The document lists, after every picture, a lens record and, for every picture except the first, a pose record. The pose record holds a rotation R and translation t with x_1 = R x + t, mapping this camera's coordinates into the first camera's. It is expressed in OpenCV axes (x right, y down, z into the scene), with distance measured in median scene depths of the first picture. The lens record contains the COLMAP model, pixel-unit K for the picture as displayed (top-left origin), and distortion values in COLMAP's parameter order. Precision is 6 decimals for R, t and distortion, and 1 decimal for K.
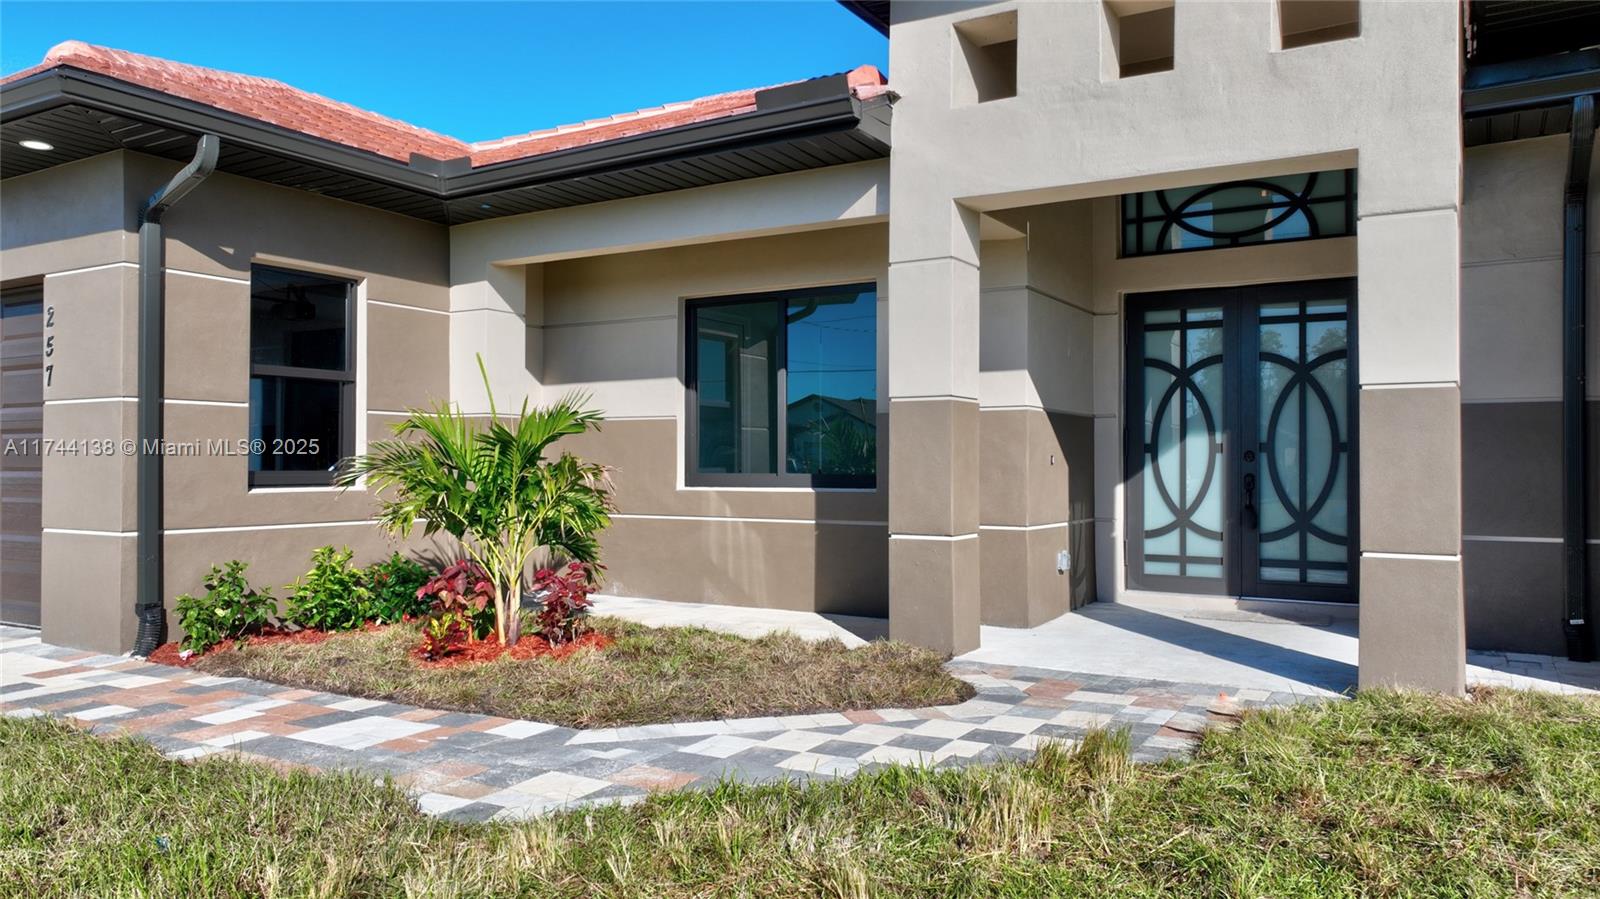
lens RADIAL K [[1128.2, 0, 800.2], [0, 1128.2, 449.9], [0, 0, 1]] dist [0.006743, -0.000663]
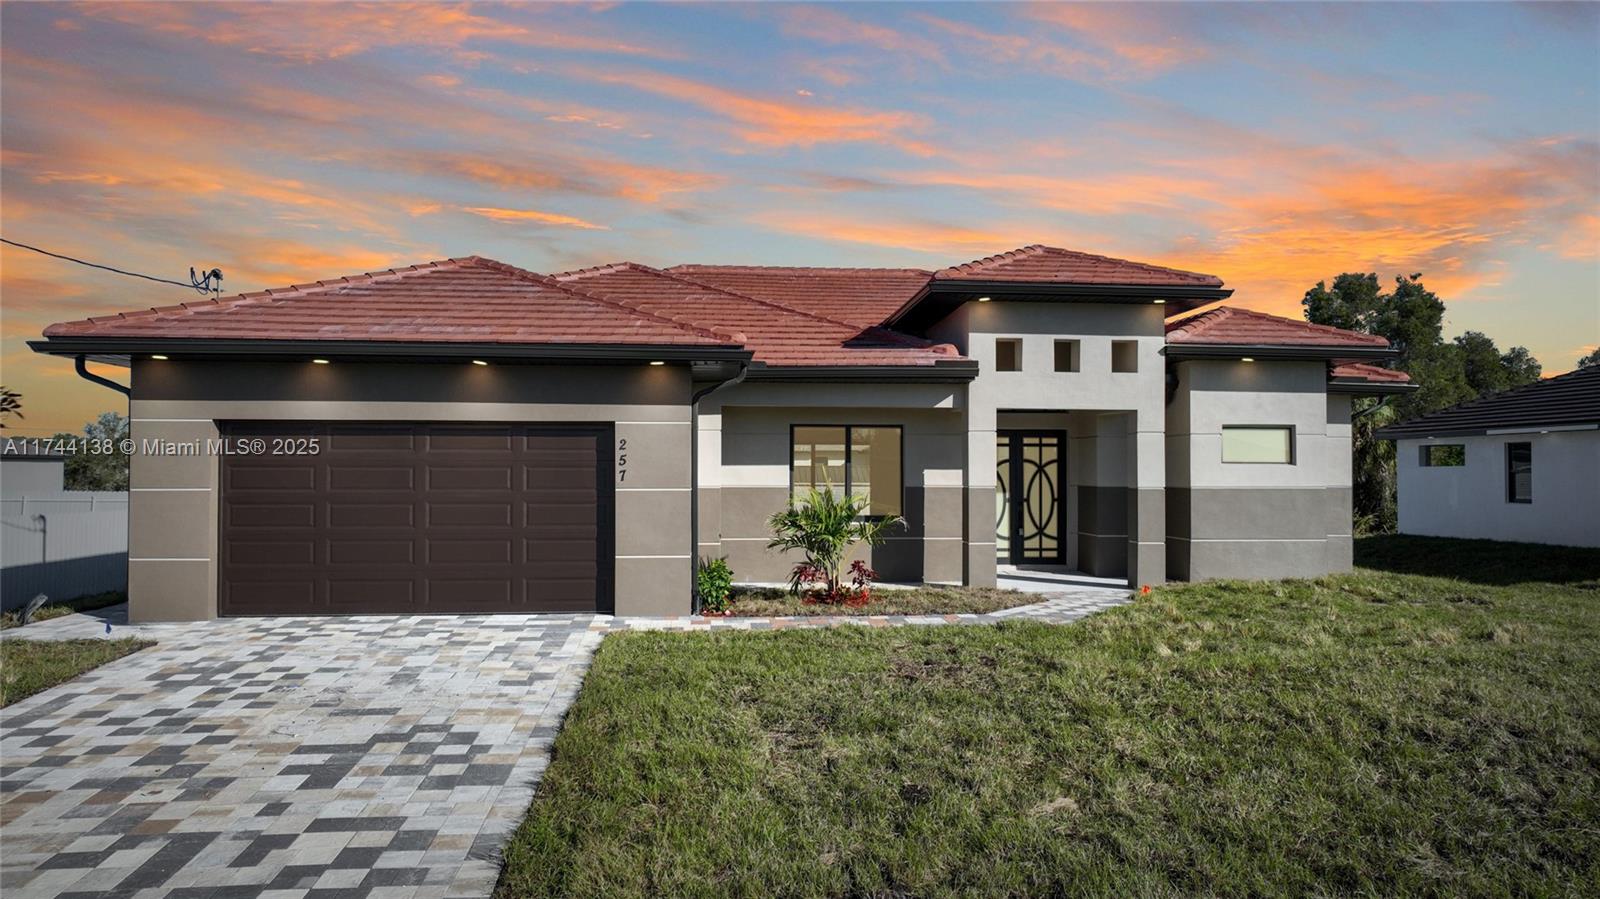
lens RADIAL K [[1128.2, 0, 801.1], [0, 1128.2, 454.3], [0, 0, 1]] dist [0.006743, -0.000663]
pose [[0.821206, 0.010827, 0.570529, -1.301791], [-0.008485, 0.999941, -0.006764, -0.076637], [-0.570569, 0.000714, 0.821249, -0.643447]]
